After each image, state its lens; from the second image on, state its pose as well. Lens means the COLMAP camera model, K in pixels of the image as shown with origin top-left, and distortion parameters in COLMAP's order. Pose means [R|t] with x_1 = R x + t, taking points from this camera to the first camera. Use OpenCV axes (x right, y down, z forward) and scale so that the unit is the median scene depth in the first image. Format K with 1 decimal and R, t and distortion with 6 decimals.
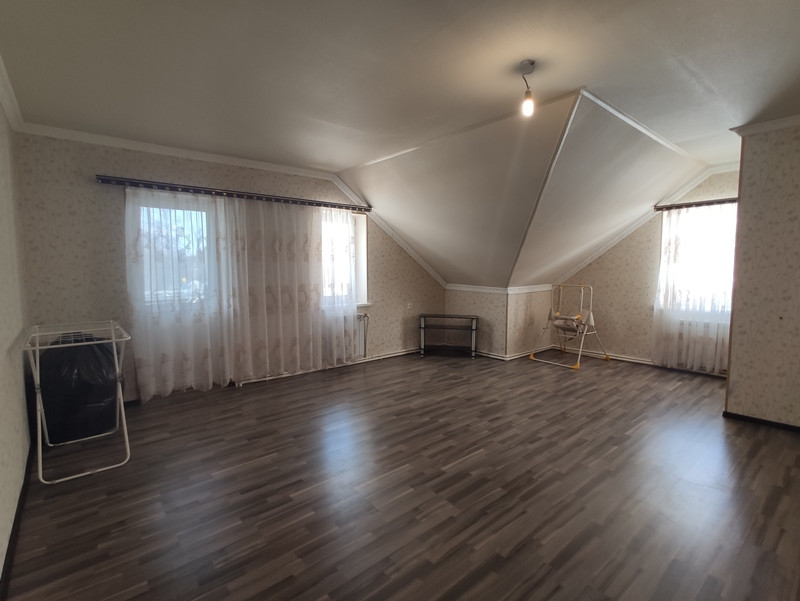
lens RADIAL K [[388.1, 0, 400.6], [0, 388.1, 298.8], [0, 0, 1]] dist [0.000254, 0.001565]
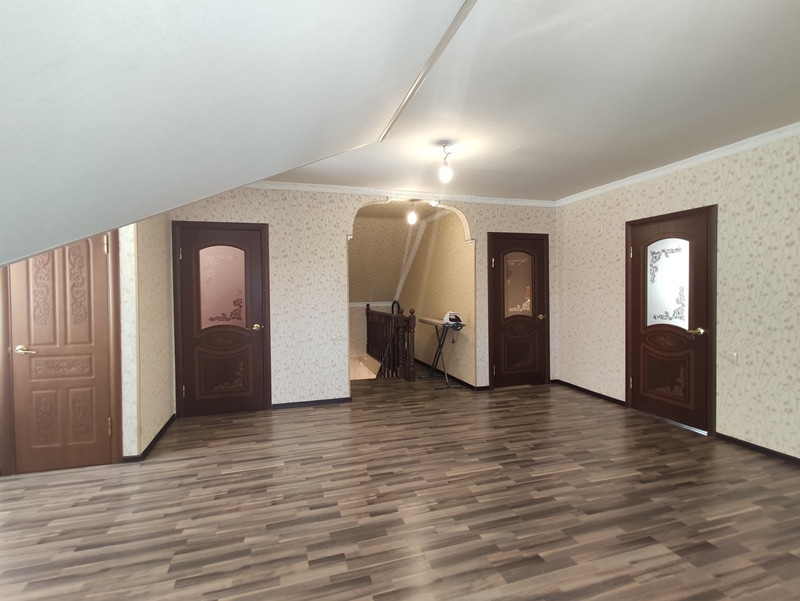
lens RADIAL K [[388.1, 0, 399.1], [0, 388.1, 298.6], [0, 0, 1]] dist [0.000254, 0.001565]
pose [[-0.918184, 0.002134, 0.396148, -0.053715], [0.045220, 0.994014, 0.099454, -0.135322], [-0.393565, 0.109231, -0.912784, 1.721357]]
